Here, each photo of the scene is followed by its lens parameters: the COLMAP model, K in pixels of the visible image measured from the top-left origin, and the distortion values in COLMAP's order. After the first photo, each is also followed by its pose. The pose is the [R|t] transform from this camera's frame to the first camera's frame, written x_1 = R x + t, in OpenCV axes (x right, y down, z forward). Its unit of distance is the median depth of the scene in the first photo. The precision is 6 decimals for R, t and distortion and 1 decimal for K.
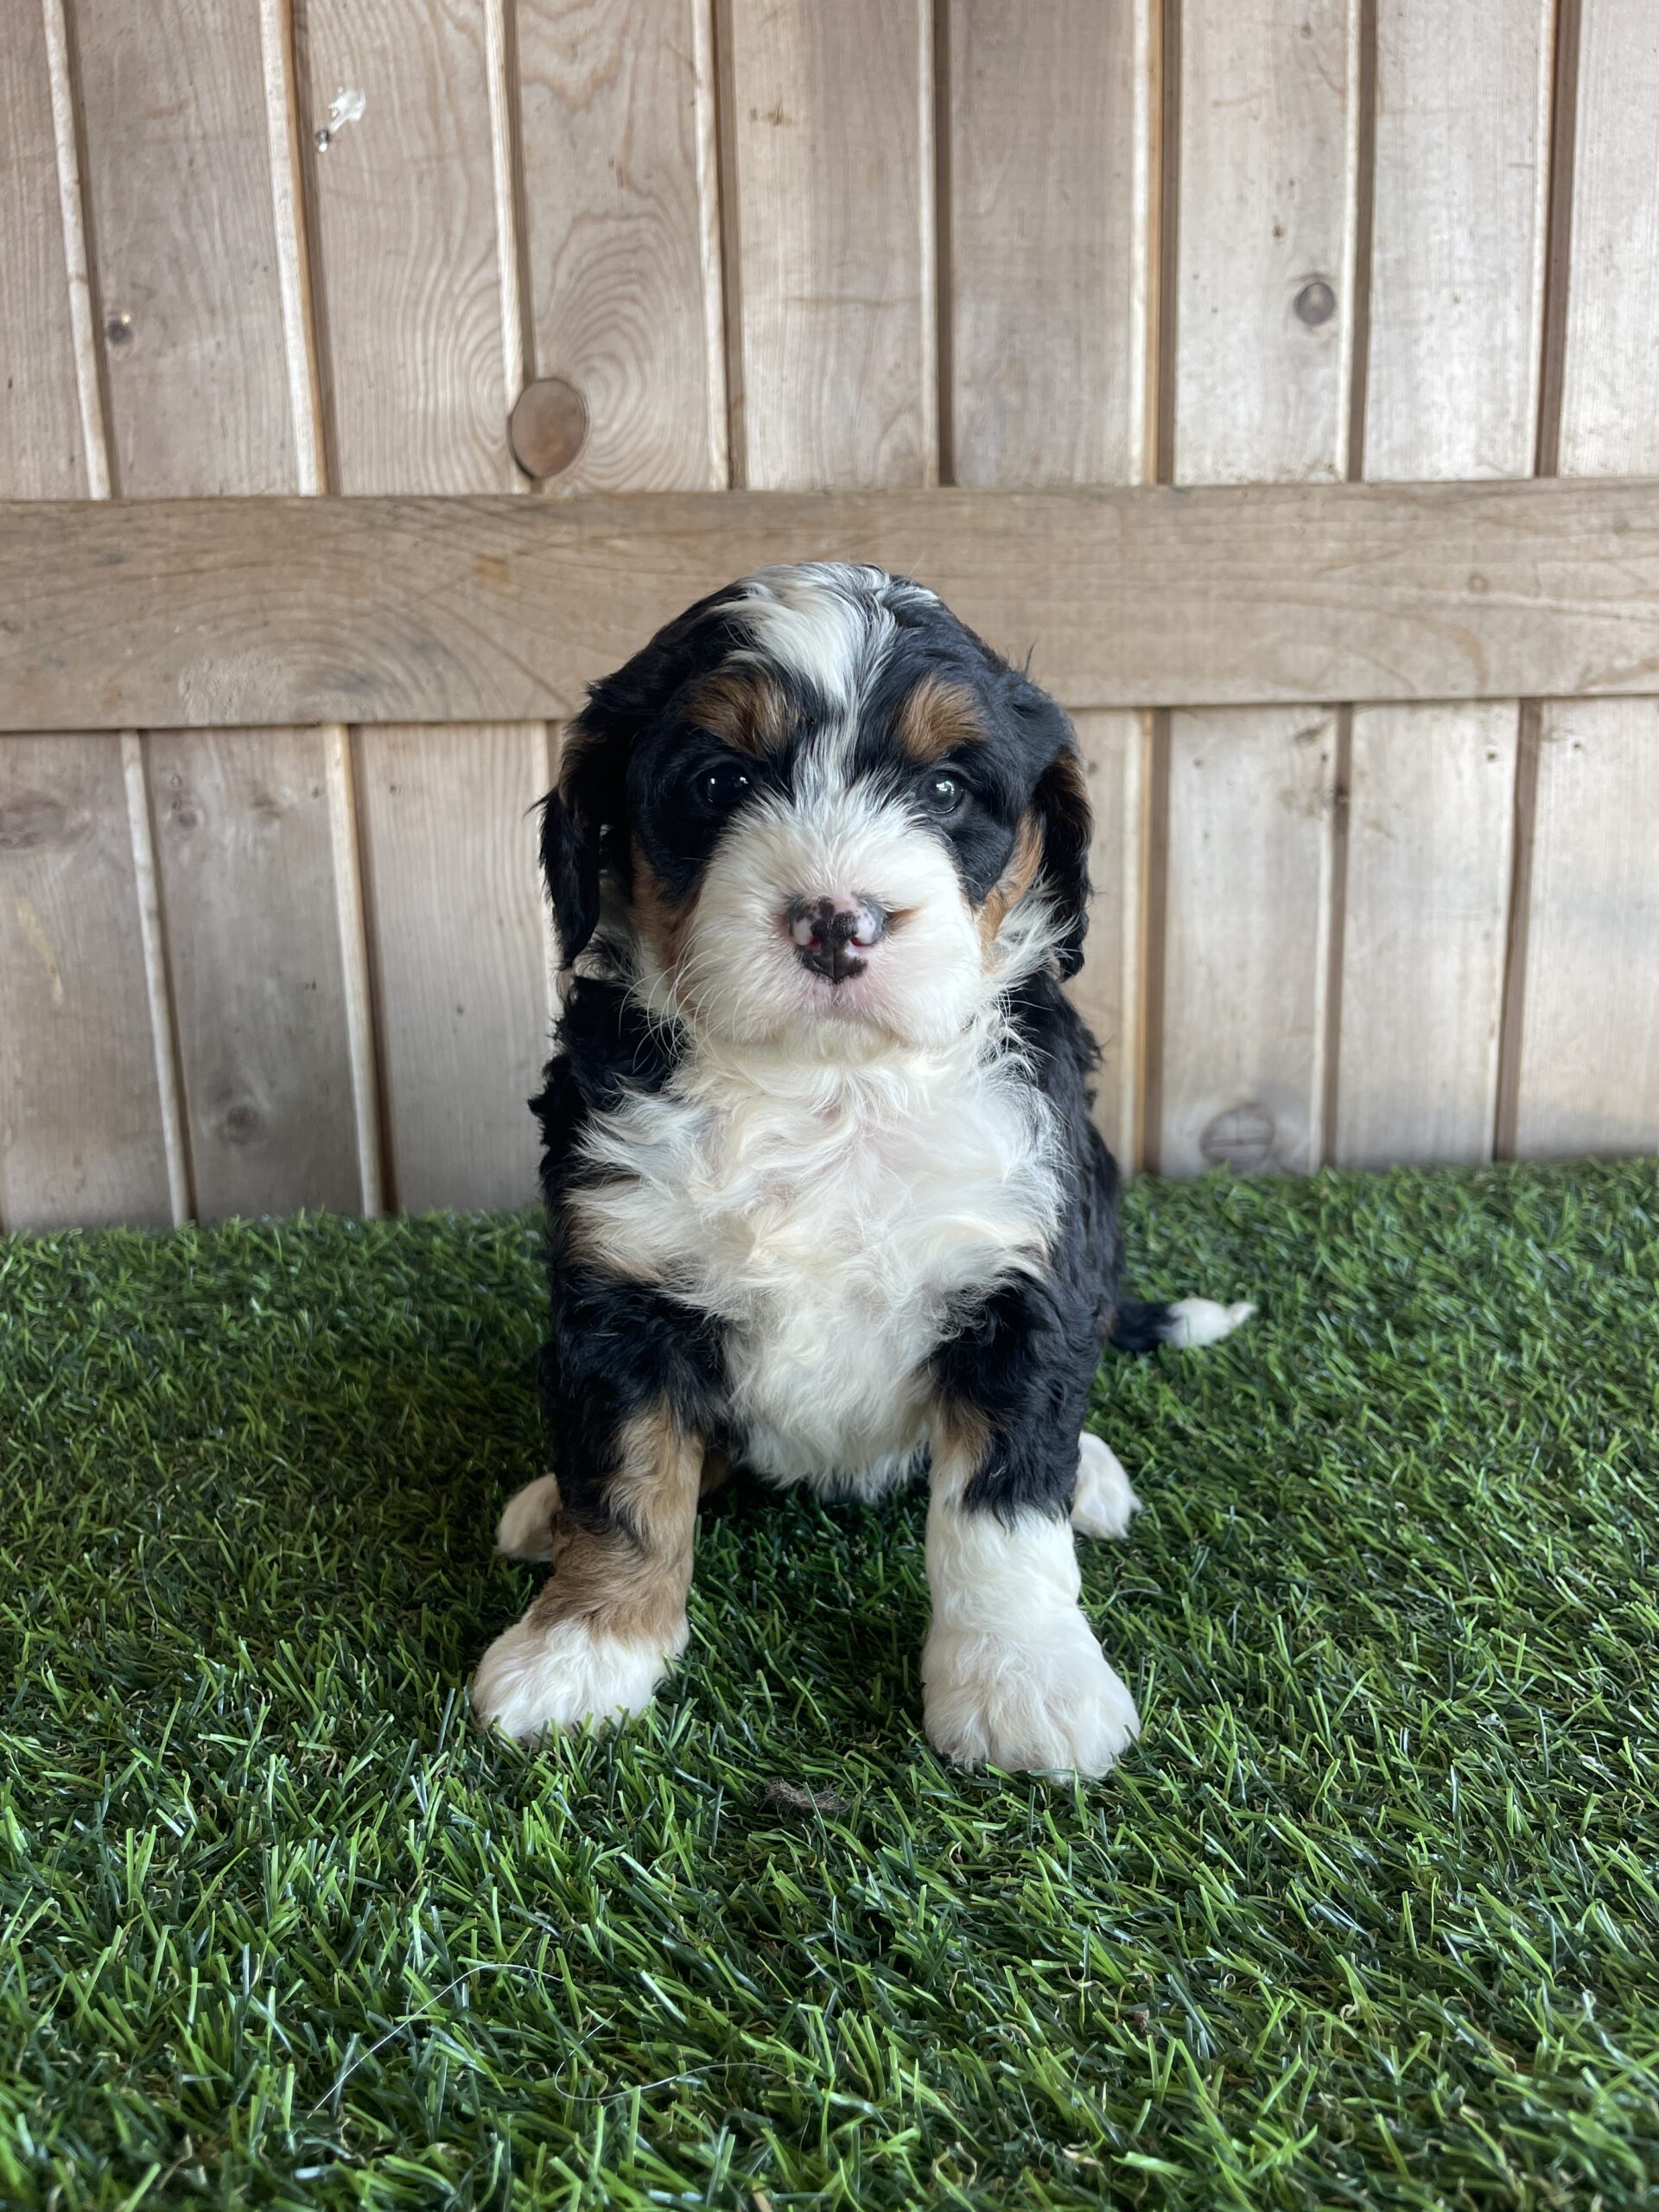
lens RADIAL K [[1686.7, 0, 815.3], [0, 1686.7, 1129.0], [0, 0, 1]] dist [0.053505, -0.103950]
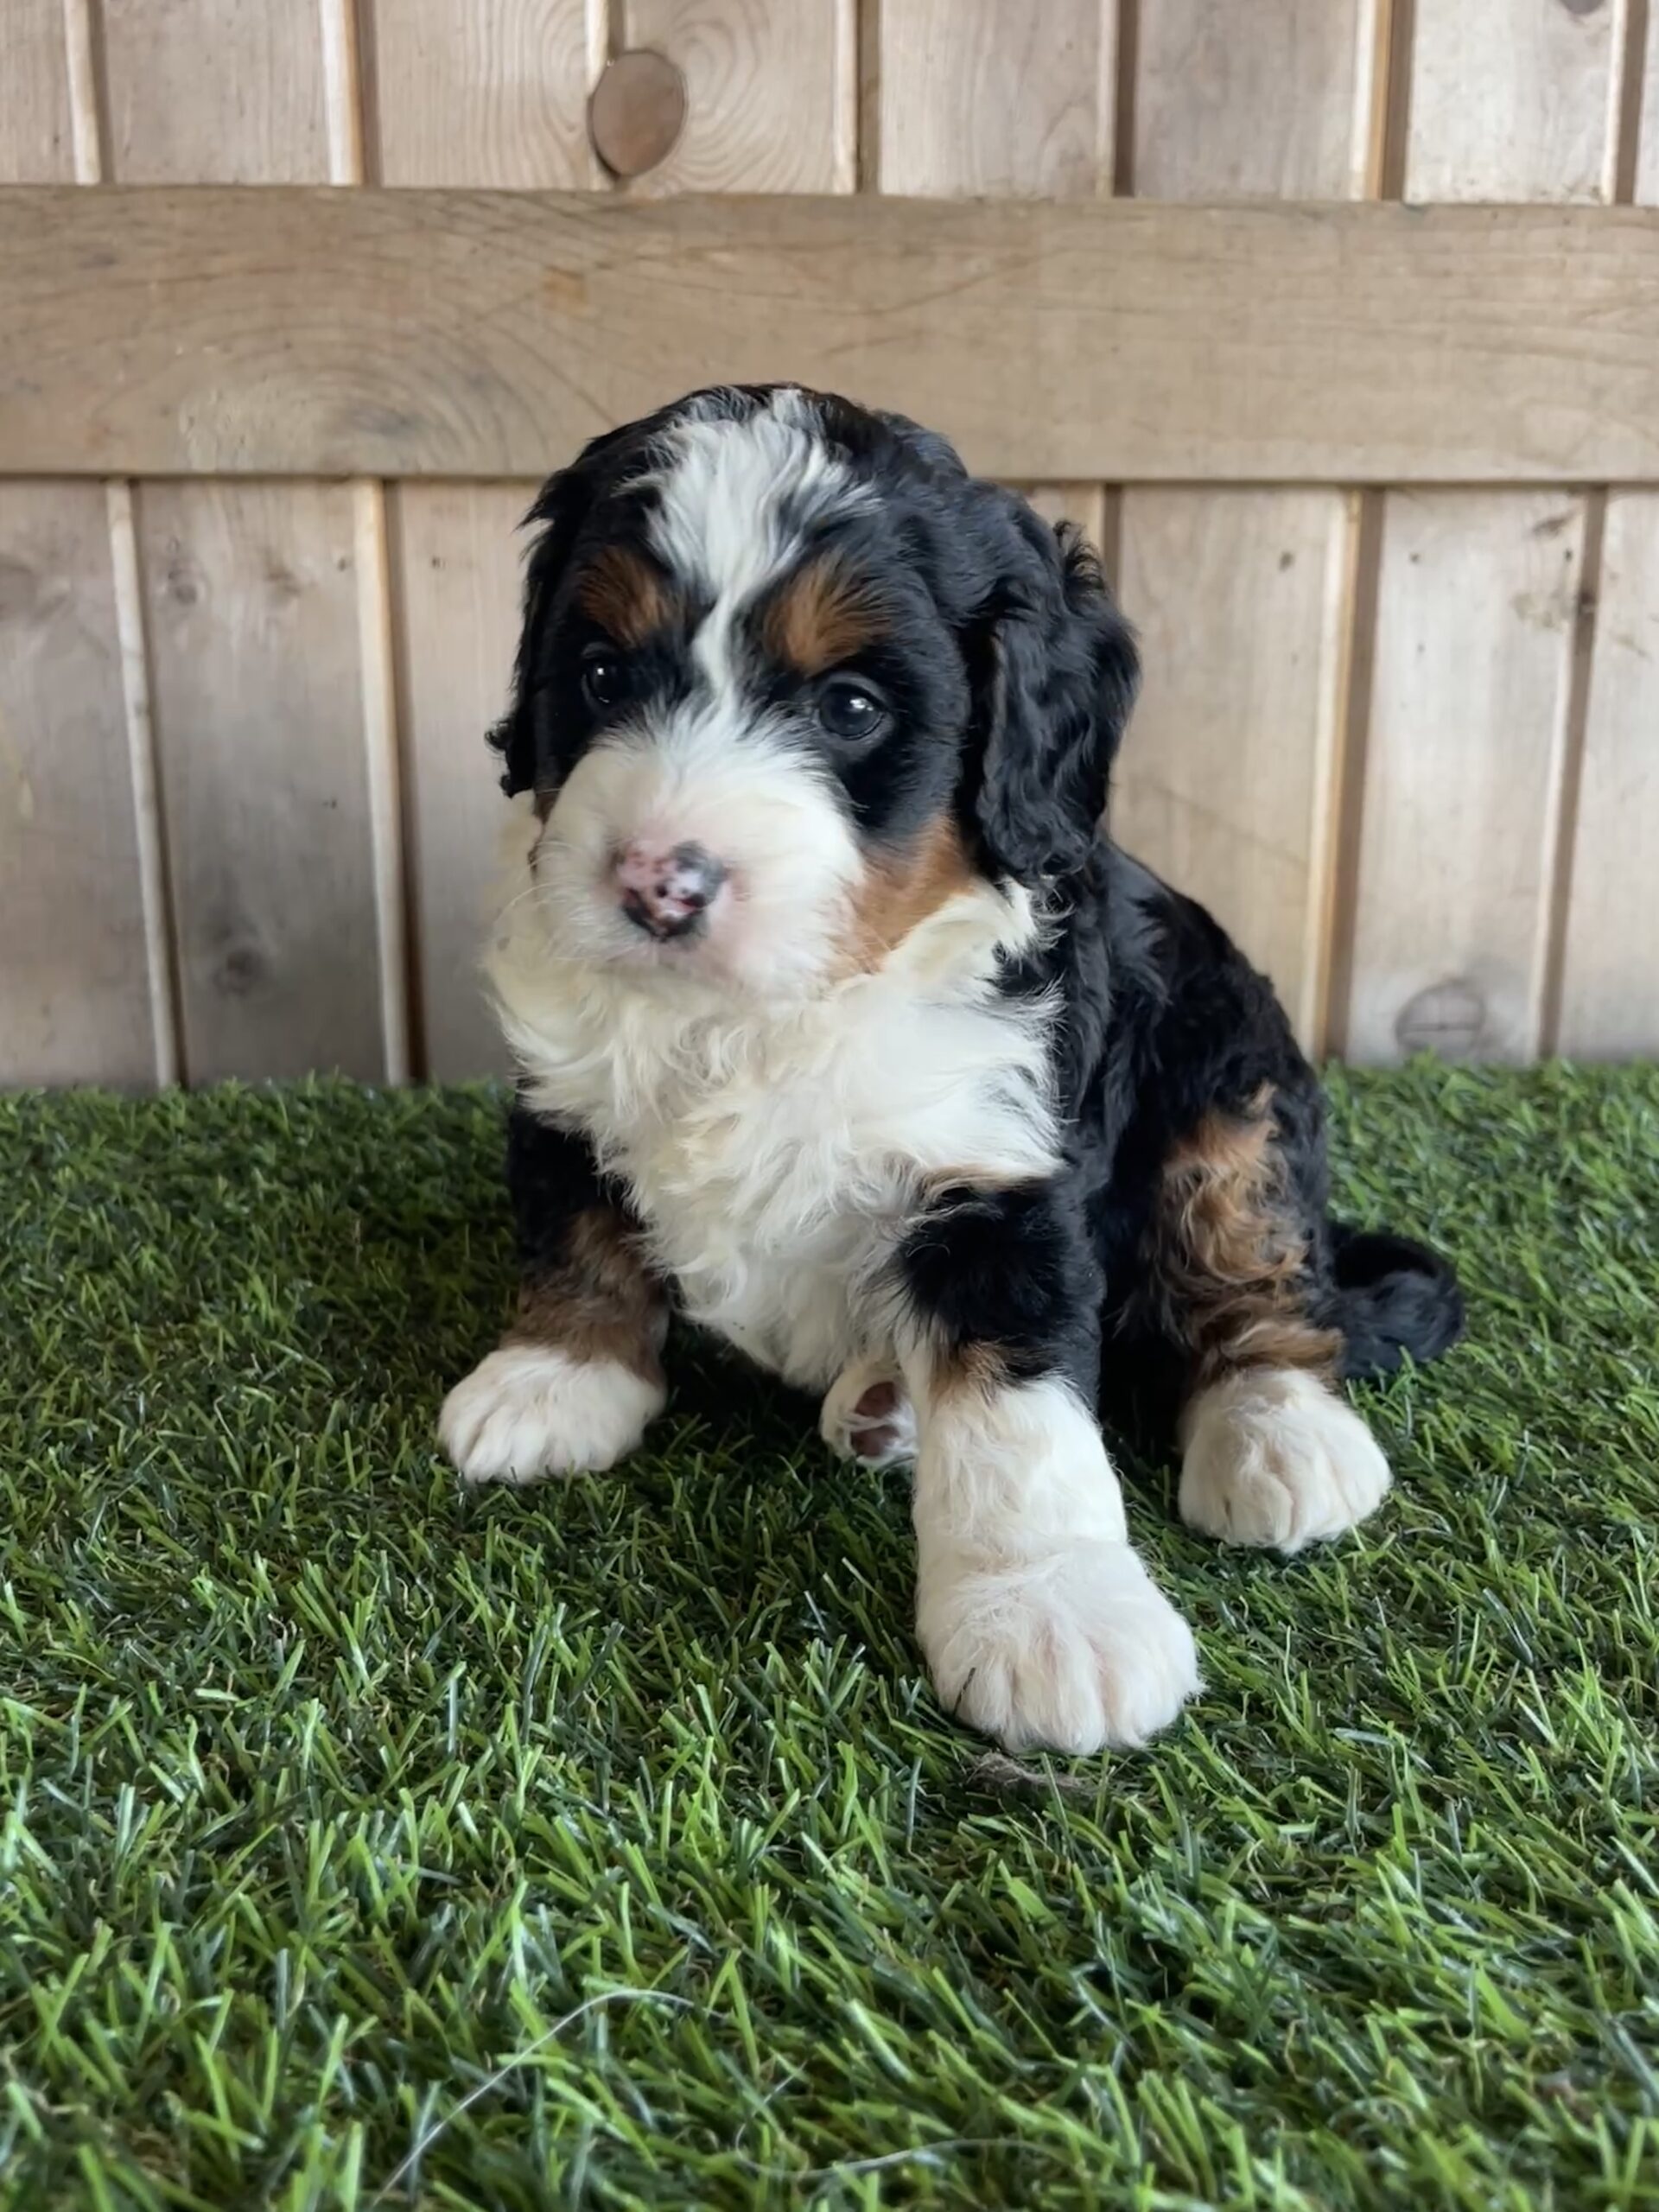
lens RADIAL K [[1842.4, 0, 807.9], [0, 1842.4, 1130.7], [0, 0, 1]] dist [0.006158, -0.000459]
pose [[0.999578, 0.026367, -0.012154, -0.075965], [-0.026079, 0.999389, 0.023260, 0.073881], [0.012760, -0.022933, 0.999656, 0.154909]]
